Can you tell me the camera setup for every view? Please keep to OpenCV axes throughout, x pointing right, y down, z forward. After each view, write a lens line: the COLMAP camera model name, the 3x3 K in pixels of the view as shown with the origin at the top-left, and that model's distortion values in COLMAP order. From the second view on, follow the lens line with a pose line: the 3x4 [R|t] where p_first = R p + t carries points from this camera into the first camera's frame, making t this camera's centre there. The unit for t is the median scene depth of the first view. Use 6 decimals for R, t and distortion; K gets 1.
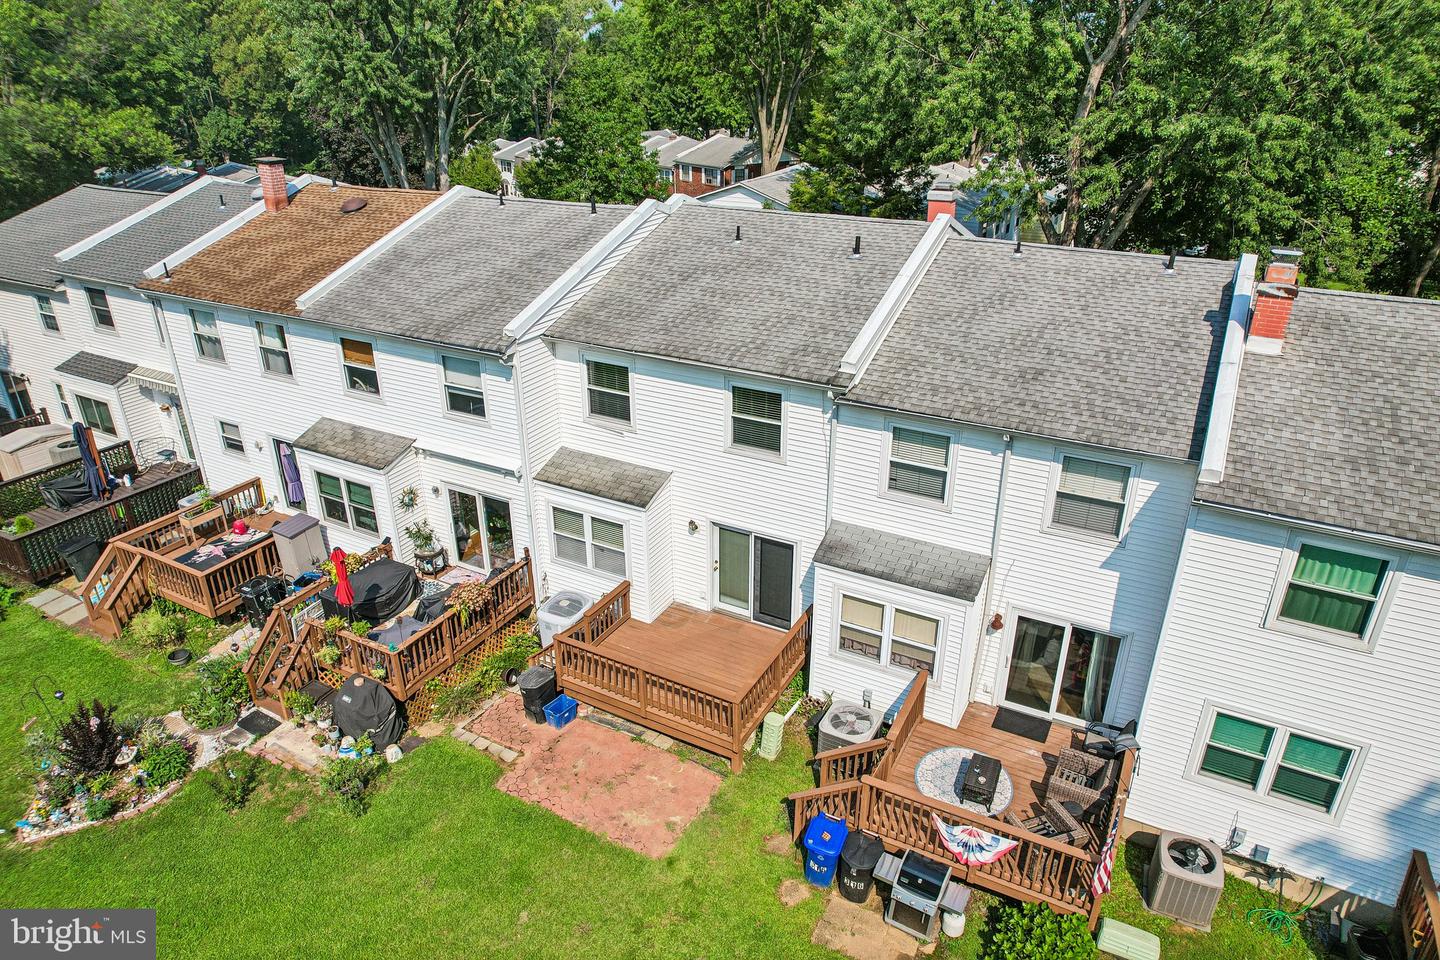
lens RADIAL K [[918.0, 0, 728.3], [0, 918.0, 480.5], [0, 0, 1]] dist [-0.068833, 0.059654]
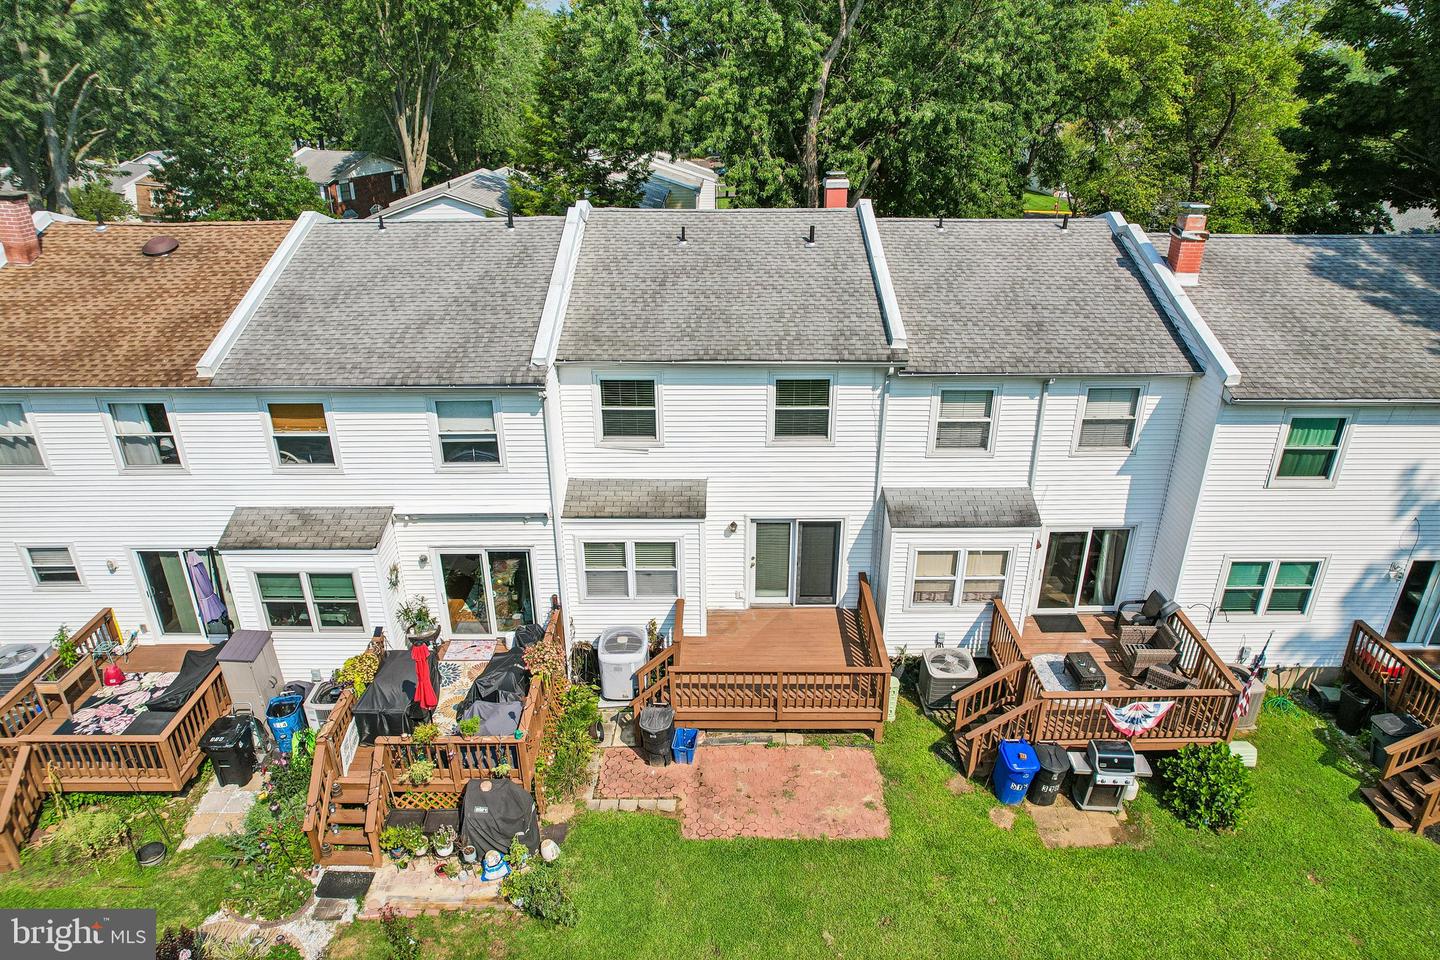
lens RADIAL K [[918.0, 0, 728.3], [0, 918.0, 480.5], [0, 0, 1]] dist [-0.068833, 0.059654]
pose [[0.878686, -0.202886, 0.432143, -0.503633], [0.203219, 0.978053, 0.045975, -0.051465], [-0.431987, 0.047423, 0.900632, 0.112278]]
